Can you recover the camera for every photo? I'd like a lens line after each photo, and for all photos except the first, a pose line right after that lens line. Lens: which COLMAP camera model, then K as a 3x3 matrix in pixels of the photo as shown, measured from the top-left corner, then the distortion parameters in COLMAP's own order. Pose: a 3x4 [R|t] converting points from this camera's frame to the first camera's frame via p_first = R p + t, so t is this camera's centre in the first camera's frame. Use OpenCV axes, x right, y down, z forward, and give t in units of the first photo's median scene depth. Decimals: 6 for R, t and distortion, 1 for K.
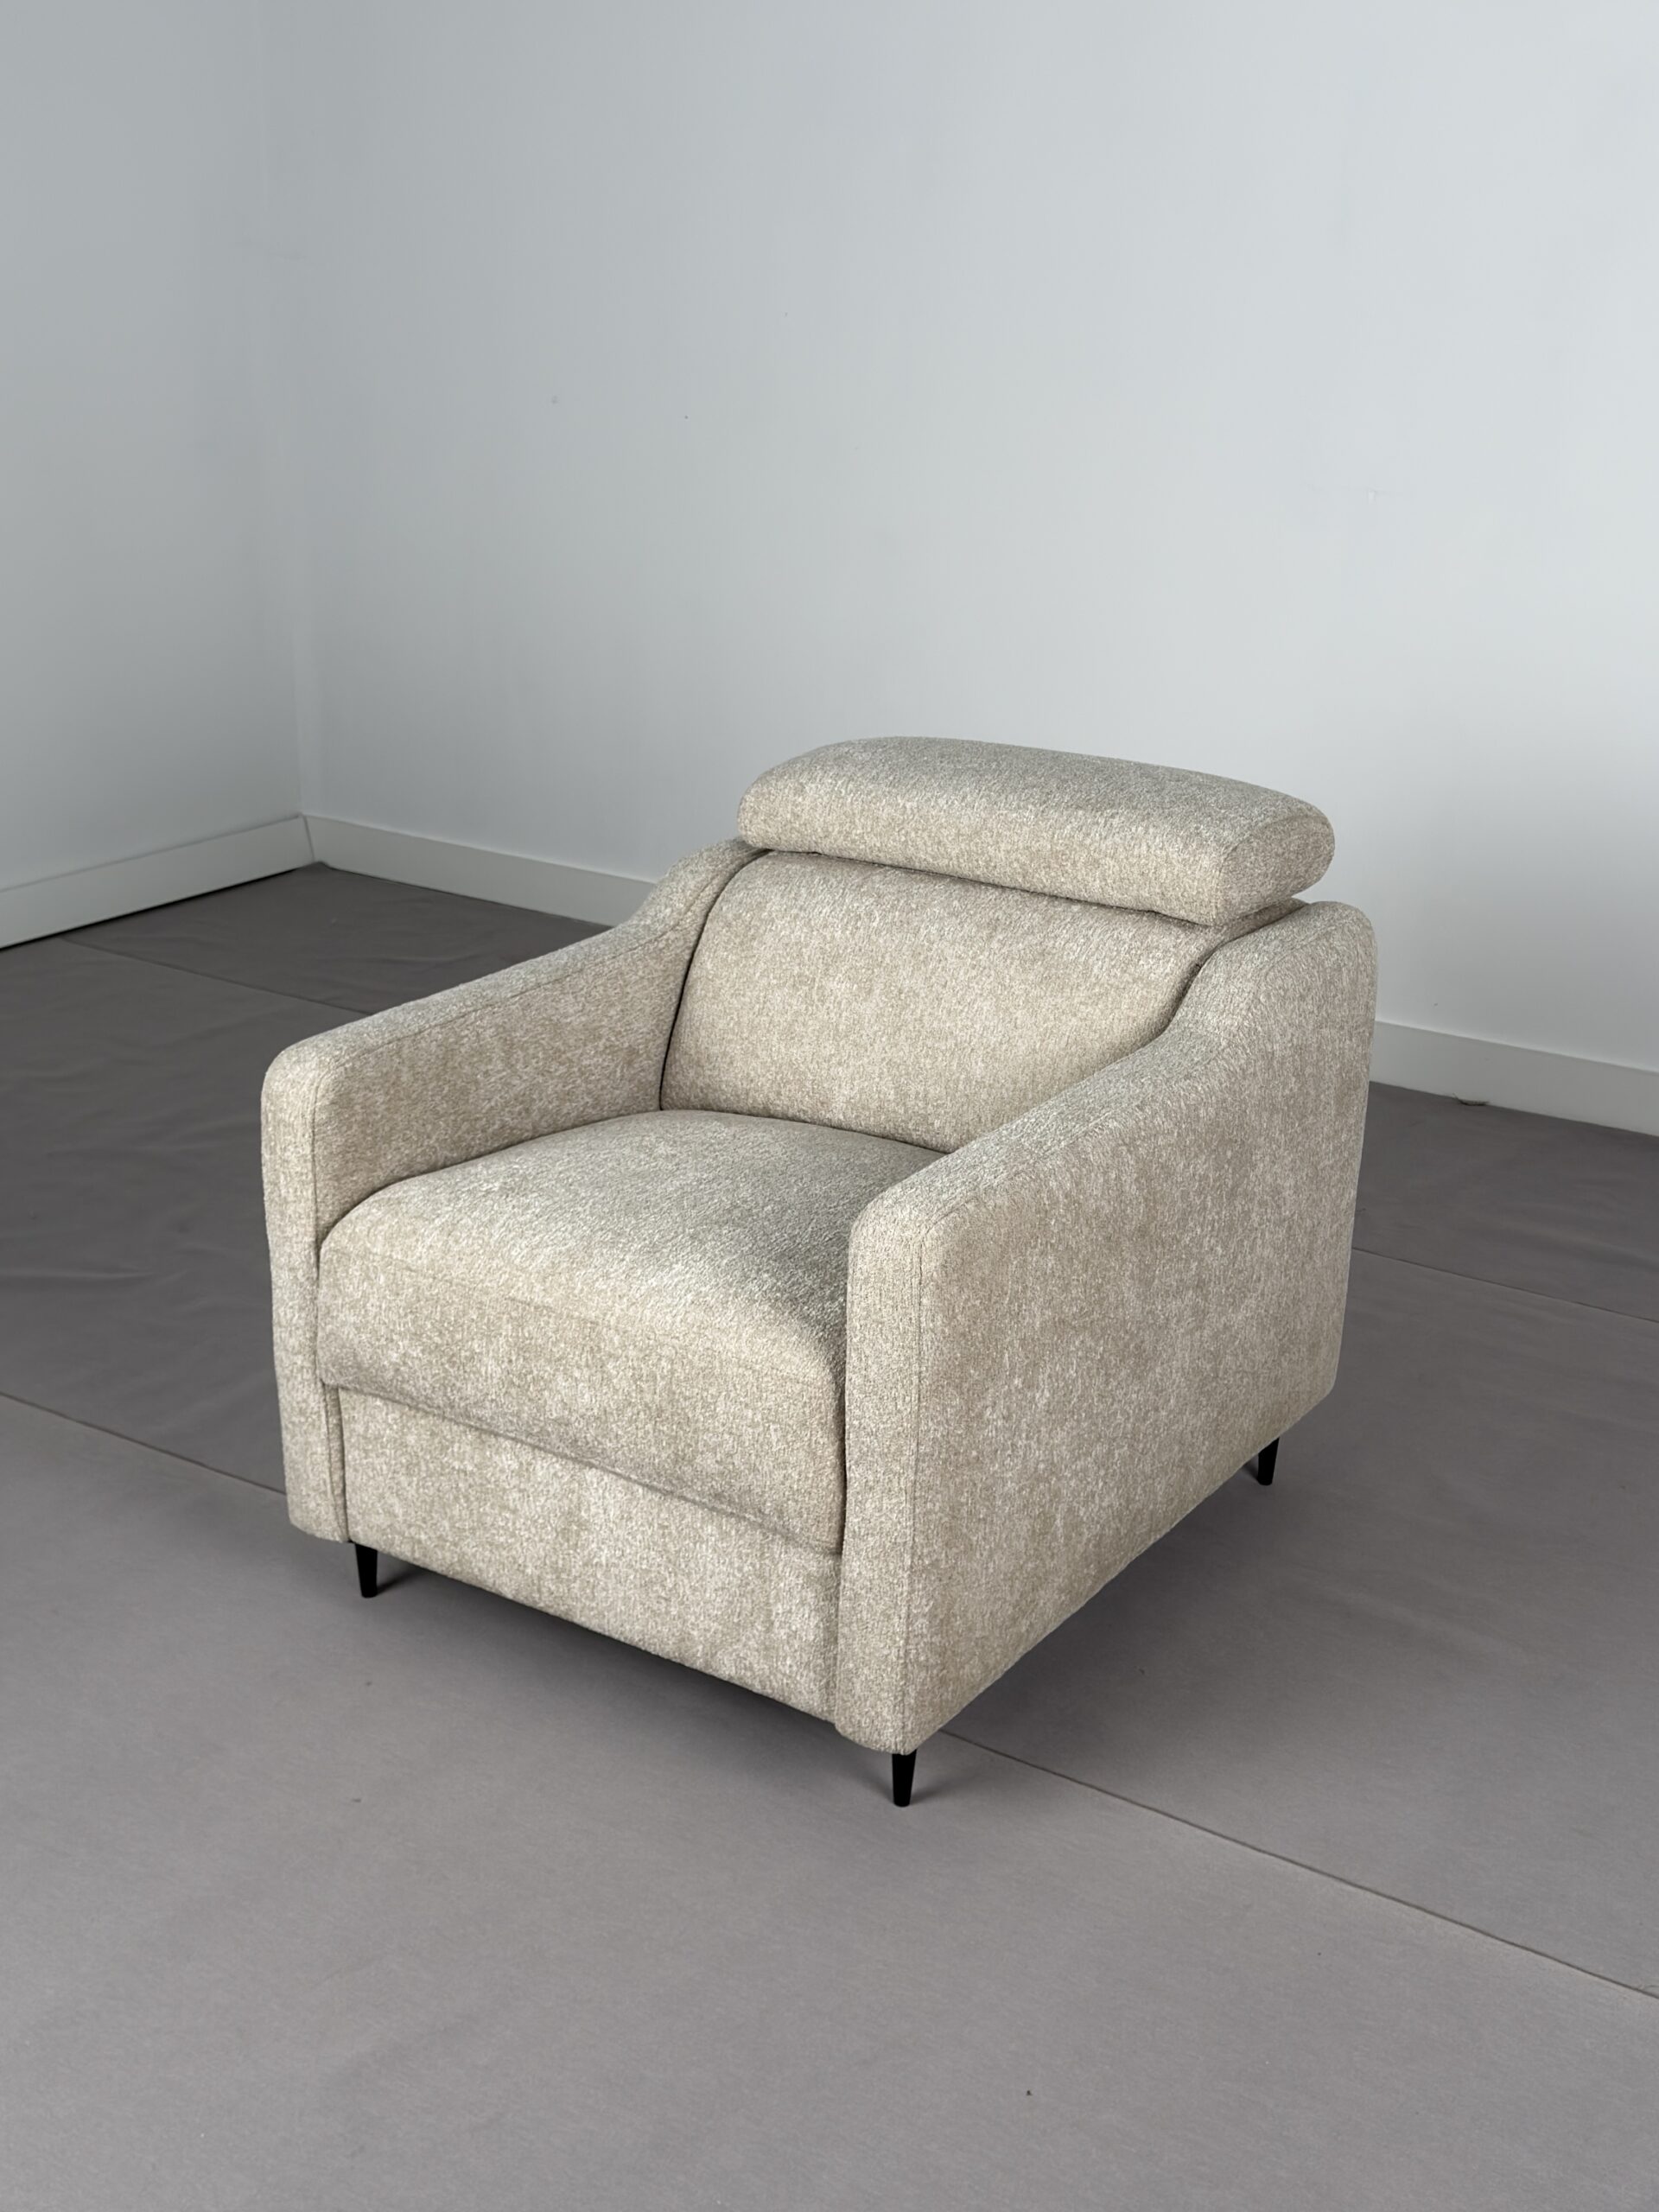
lens RADIAL K [[2658.8, 0, 835.6], [0, 2658.8, 1101.8], [0, 0, 1]] dist [0.162659, -0.381466]
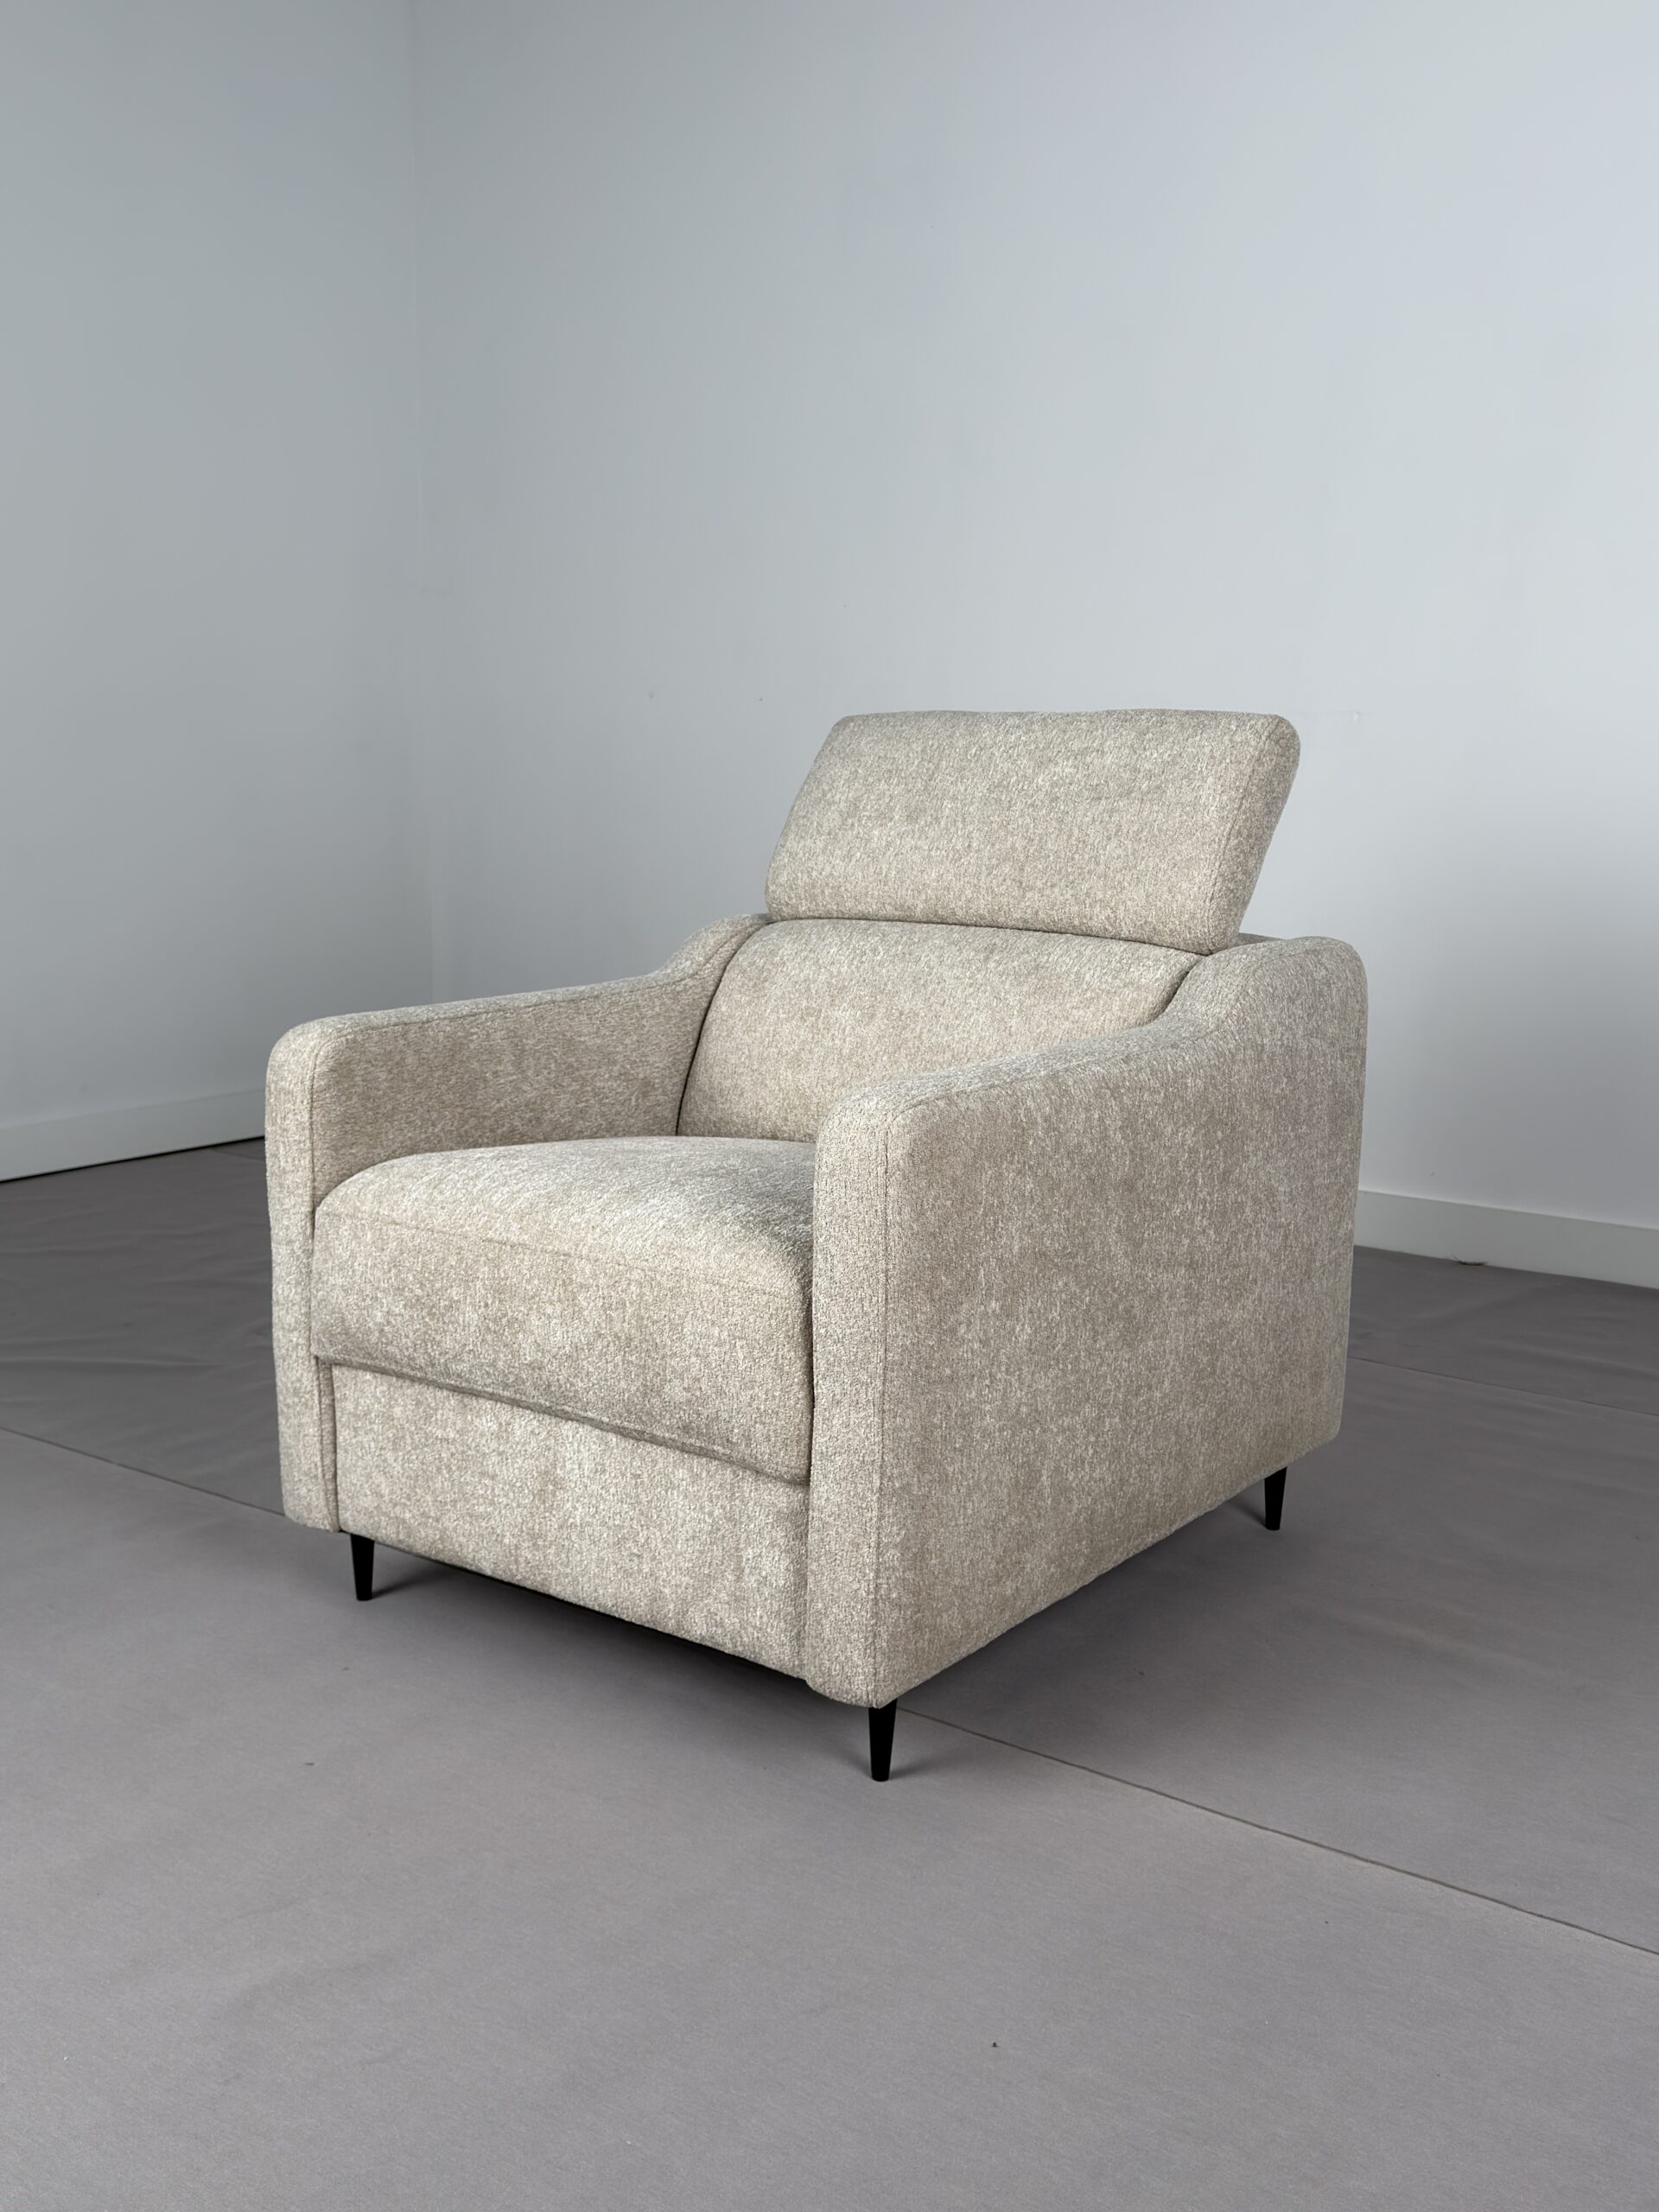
lens RADIAL K [[2163.6, 0, 829.5], [0, 2163.6, 1106.0], [0, 0, 1]] dist [0.177864, -0.434432]
pose [[0.998672, 0.001344, -0.051511, 0.044568], [-0.010047, 0.985552, -0.169075, 0.152977], [0.050539, 0.169368, 0.984256, 0.192508]]
